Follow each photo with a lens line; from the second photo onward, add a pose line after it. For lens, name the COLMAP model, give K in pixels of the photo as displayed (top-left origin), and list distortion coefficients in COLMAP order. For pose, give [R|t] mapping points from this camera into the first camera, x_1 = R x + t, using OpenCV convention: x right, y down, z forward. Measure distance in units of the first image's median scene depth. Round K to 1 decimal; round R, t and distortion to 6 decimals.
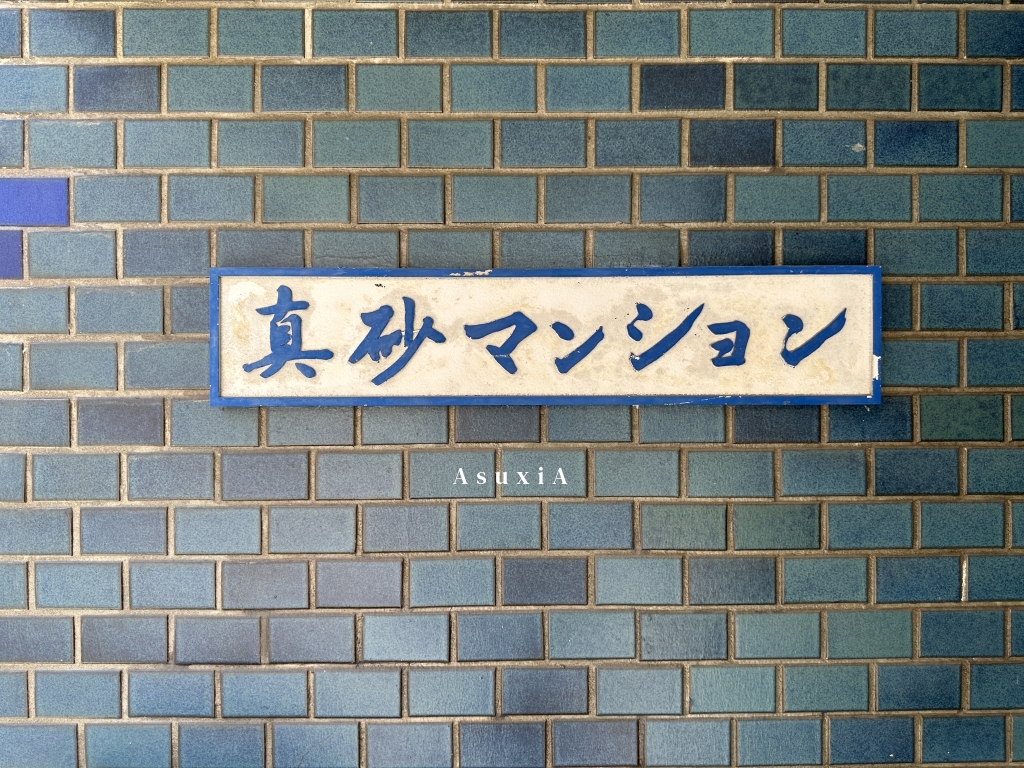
lens RADIAL K [[717.3, 0, 514.4], [0, 717.3, 384.2], [0, 0, 1]] dist [0.009007, 0.001194]
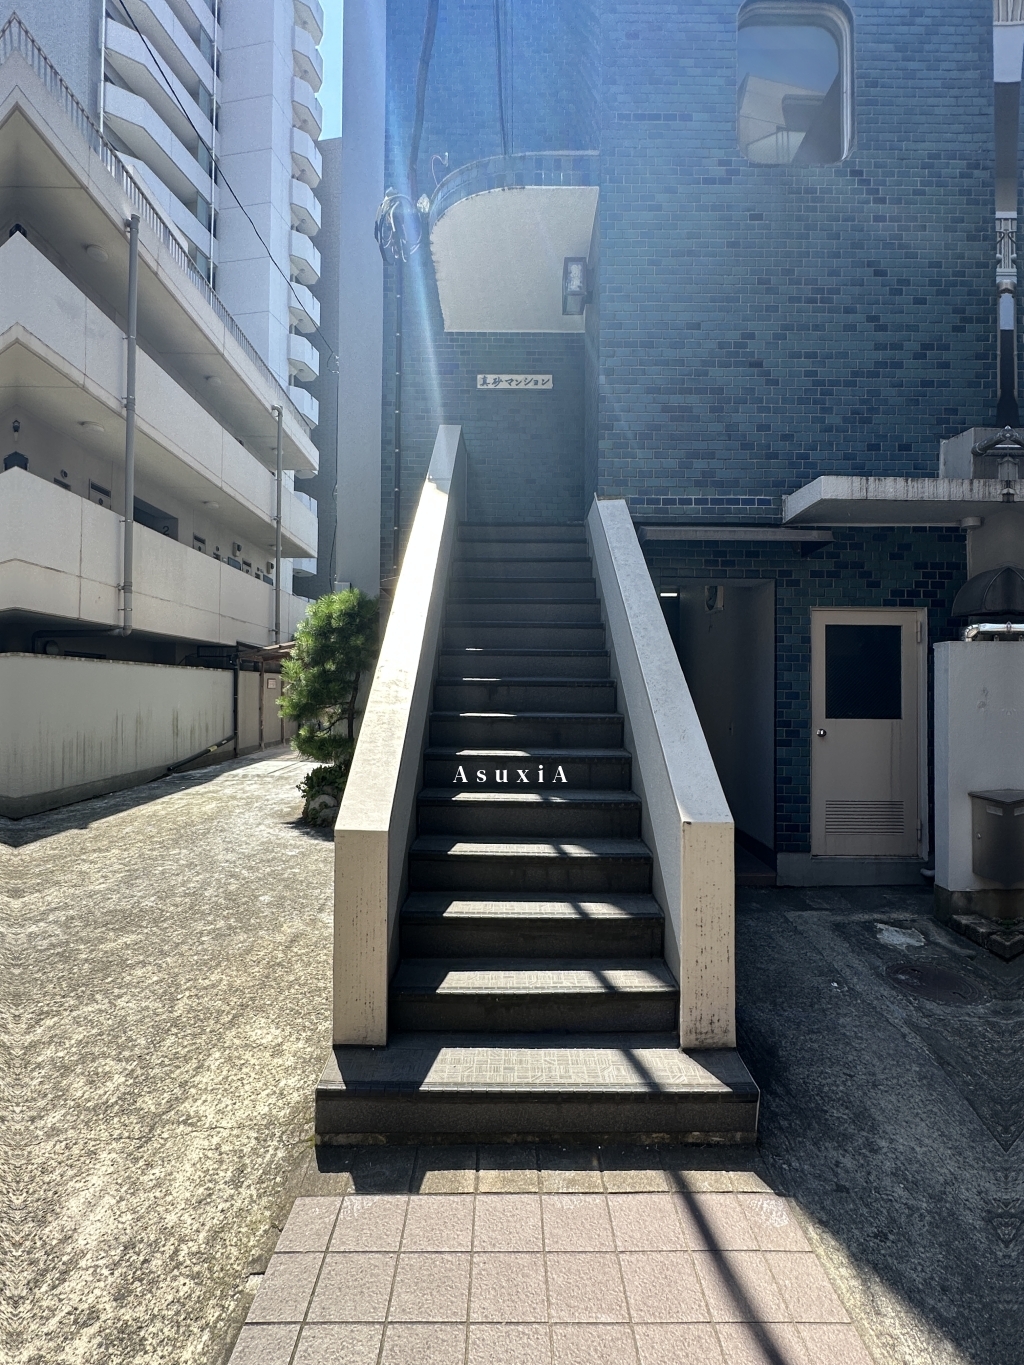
lens RADIAL K [[652.6, 0, 508.2], [0, 652.6, 679.8], [0, 0, 1]] dist [0.000729, -0.000884]
pose [[0.999976, 0.006267, -0.002834, 0.011657], [-0.006335, 0.999678, -0.024564, 3.710707], [0.002679, 0.024581, 0.999694, -6.760025]]
